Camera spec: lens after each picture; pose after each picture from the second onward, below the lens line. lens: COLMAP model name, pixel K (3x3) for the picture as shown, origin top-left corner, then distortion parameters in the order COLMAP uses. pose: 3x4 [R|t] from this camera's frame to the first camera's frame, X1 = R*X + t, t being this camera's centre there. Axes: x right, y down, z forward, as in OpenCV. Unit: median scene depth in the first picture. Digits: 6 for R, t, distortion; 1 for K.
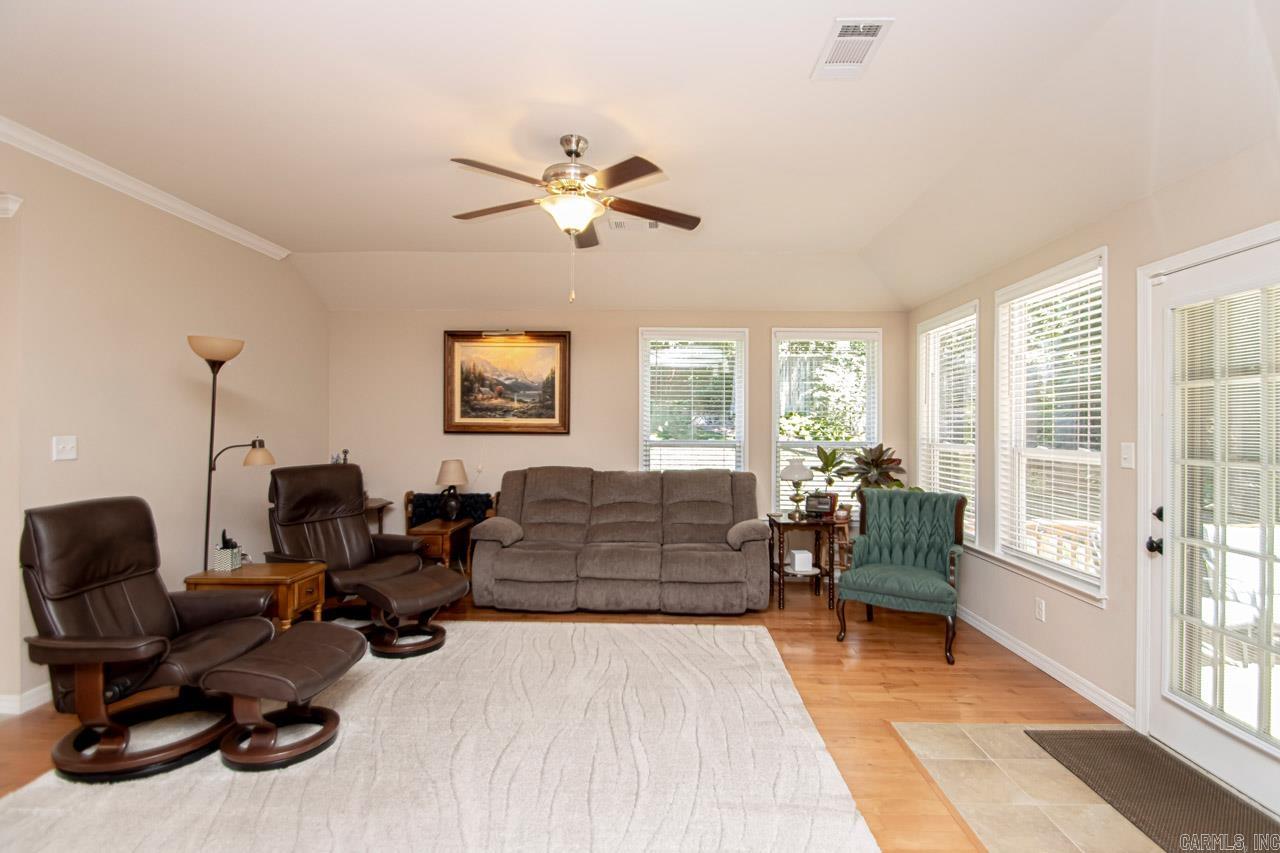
lens RADIAL K [[587.1, 0, 662.9], [0, 587.1, 429.0], [0, 0, 1]] dist [0.000781, 0.000020]
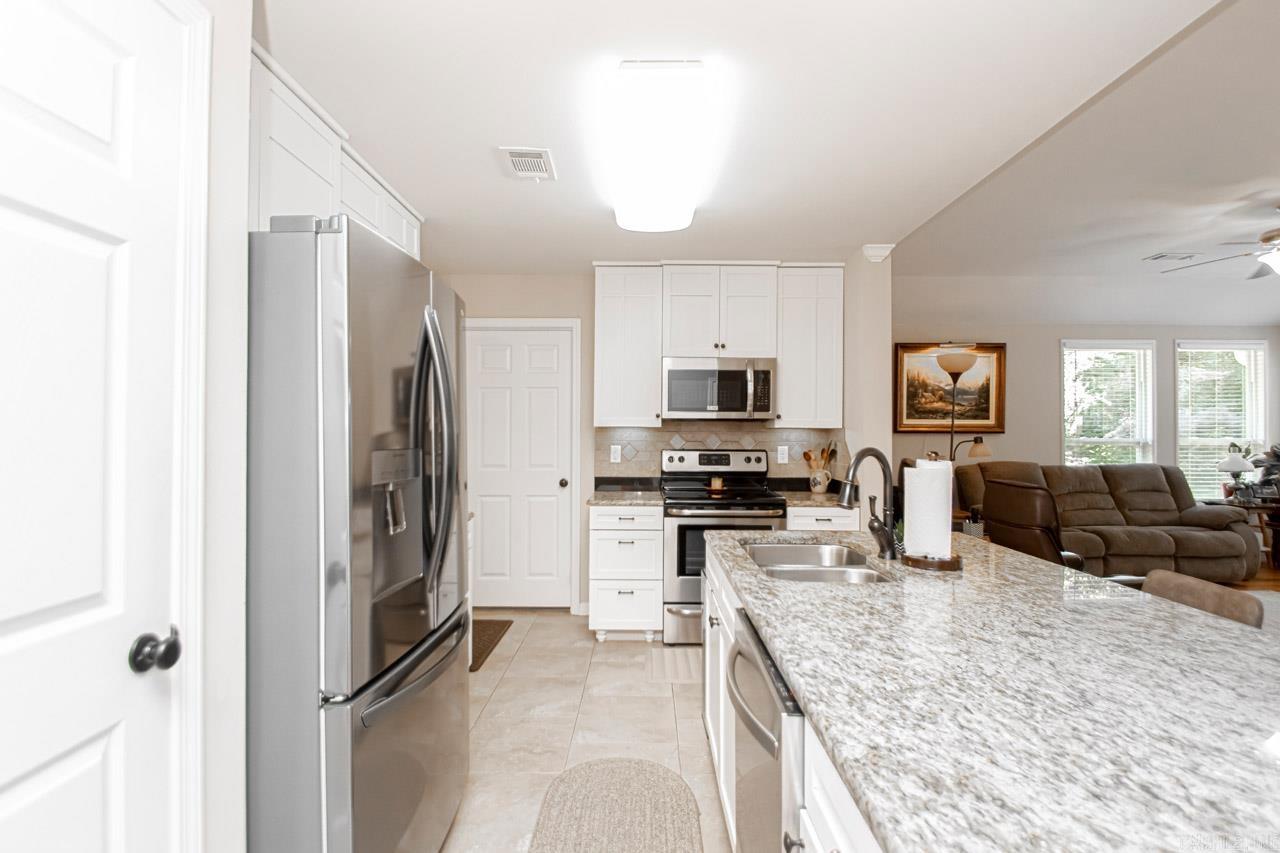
lens RADIAL K [[611.8, 0, 649.9], [0, 611.8, 428.7], [0, 0, 1]] dist [0.000997, -0.000964]
pose [[0.999808, -0.004097, 0.019157, -0.892995], [0.004215, 0.999972, -0.006144, 0.004257], [-0.019132, 0.006223, 0.999798, -0.180699]]
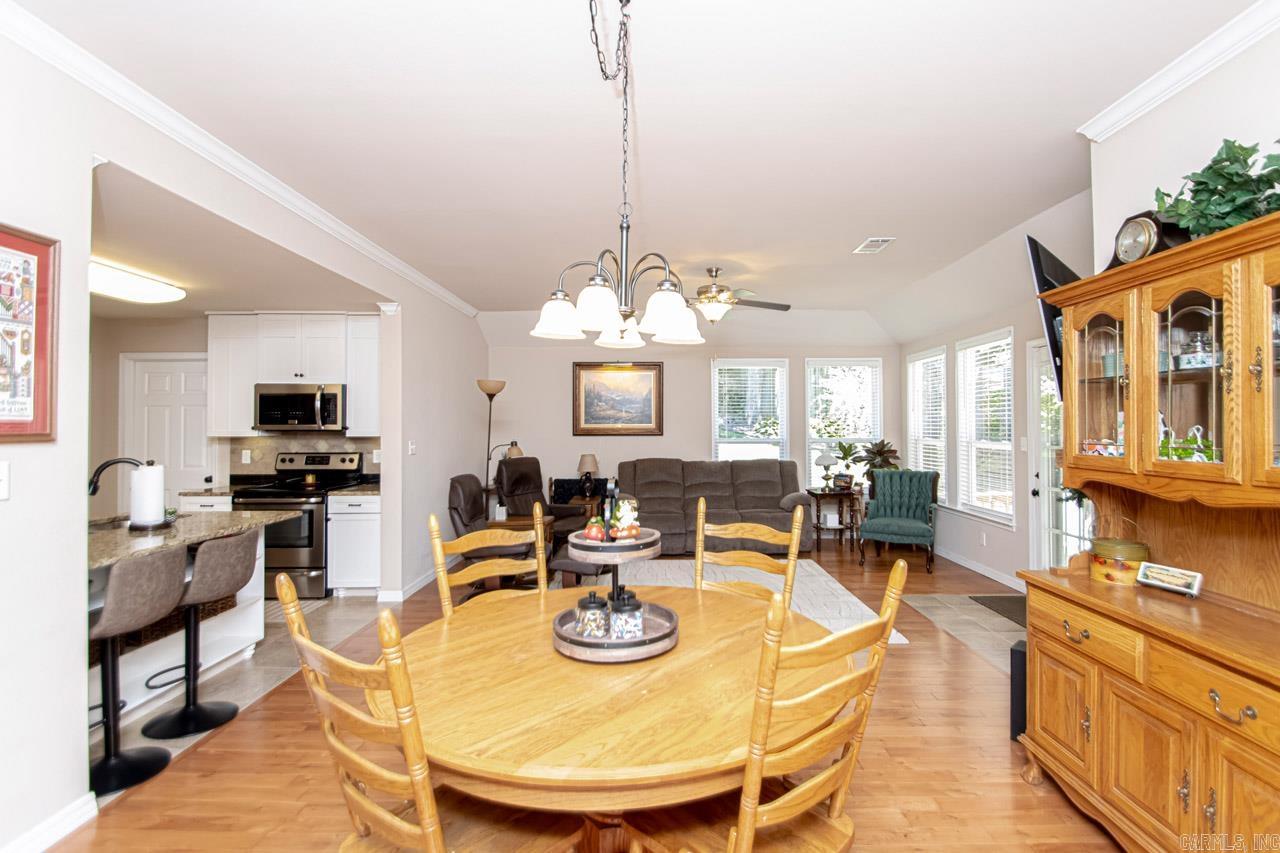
lens RADIAL K [[595.6, 0, 672.7], [0, 595.6, 422.5], [0, 0, 1]] dist [0.001185, -0.000163]
pose [[0.999369, -0.010854, 0.033831, -0.188255], [0.011106, 0.999912, -0.007278, -0.011364], [-0.033749, 0.007649, 0.999401, -0.432346]]
